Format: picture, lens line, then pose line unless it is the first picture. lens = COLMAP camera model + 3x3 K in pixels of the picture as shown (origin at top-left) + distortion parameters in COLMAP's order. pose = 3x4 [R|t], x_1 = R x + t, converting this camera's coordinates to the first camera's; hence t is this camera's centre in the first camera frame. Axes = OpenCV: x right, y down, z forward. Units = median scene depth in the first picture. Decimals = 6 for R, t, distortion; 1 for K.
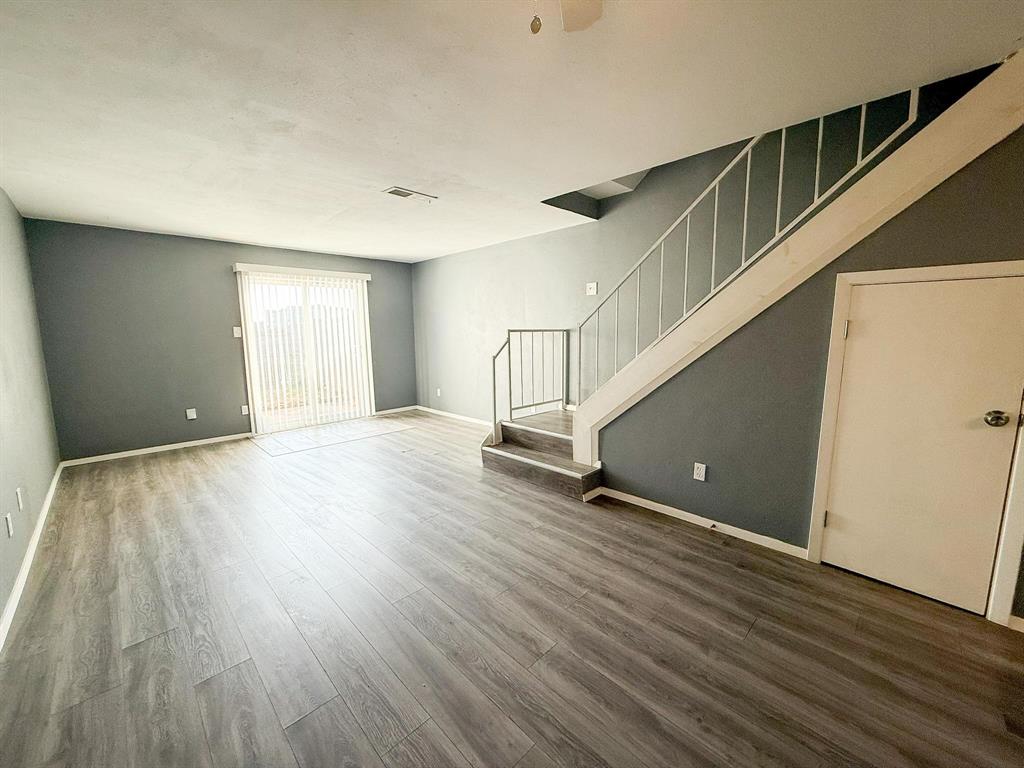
lens RADIAL K [[407.4, 0, 511.6], [0, 407.4, 381.7], [0, 0, 1]] dist [-0.002423, 0.000452]
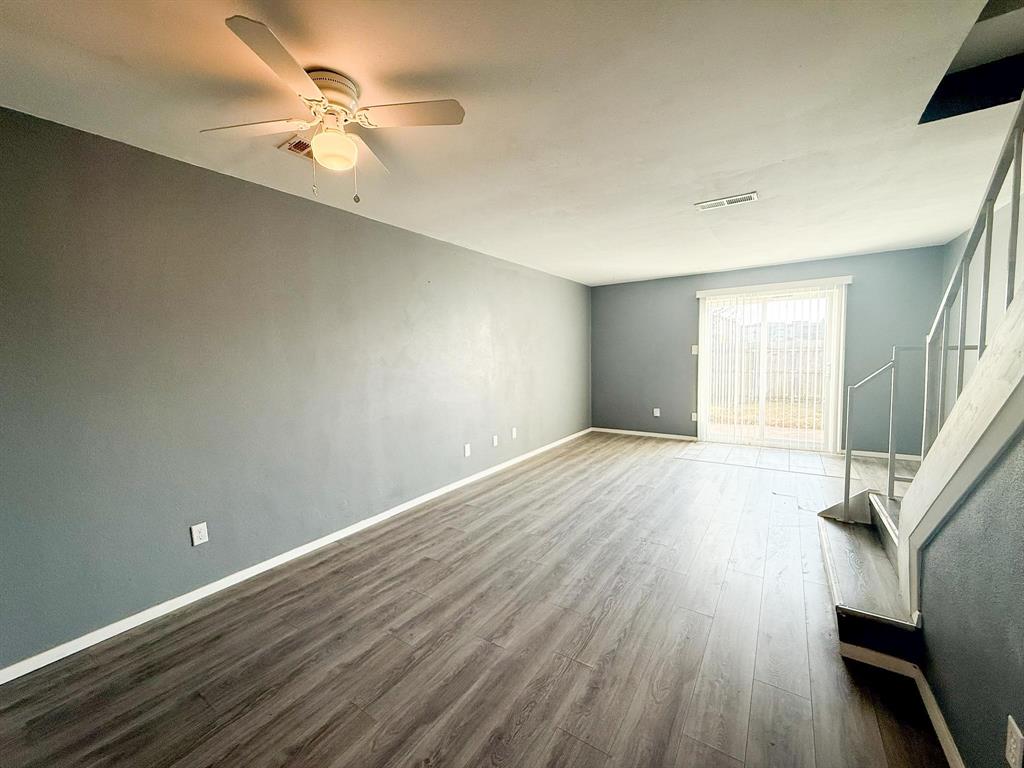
lens RADIAL K [[407.4, 0, 507.3], [0, 407.4, 381.0], [0, 0, 1]] dist [-0.002423, 0.000452]
pose [[0.188793, 0.071783, -0.979390, 0.597145], [-0.103914, 0.993186, 0.052763, -0.060254], [0.976503, 0.091811, 0.194966, 0.394980]]
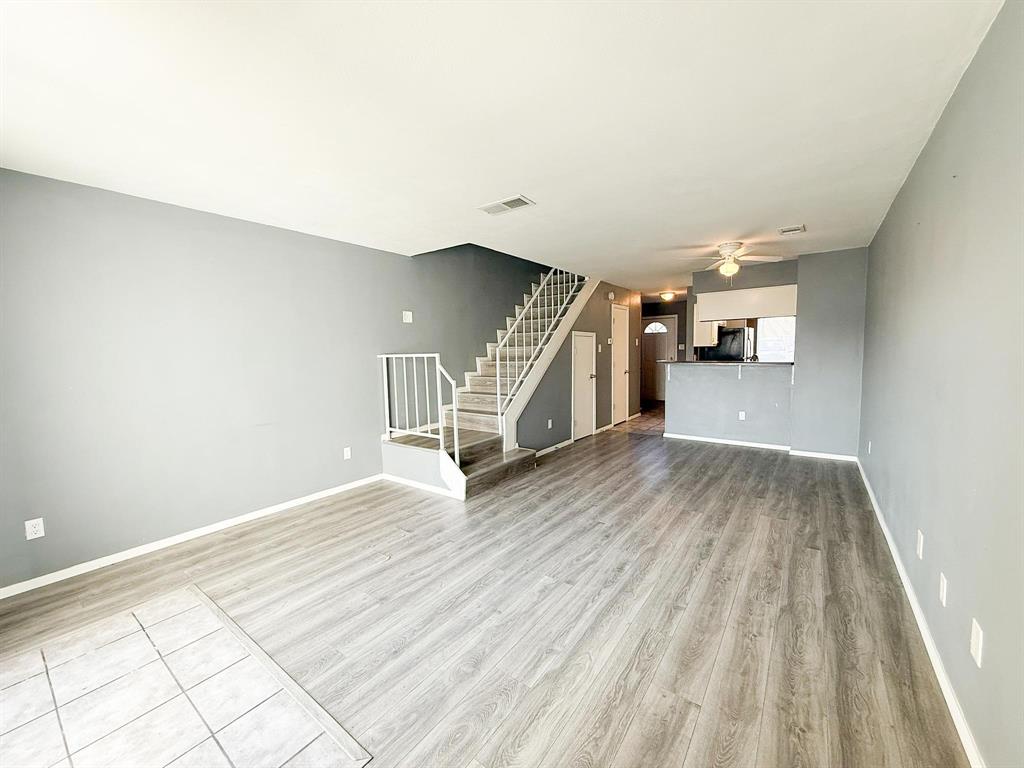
lens RADIAL K [[407.4, 0, 508.3], [0, 407.4, 380.3], [0, 0, 1]] dist [-0.002423, 0.000452]
pose [[-0.149958, -0.060213, 0.986857, -1.214450], [0.147356, 0.985634, 0.082530, -0.150952], [-0.977650, 0.157796, -0.138931, 1.218248]]
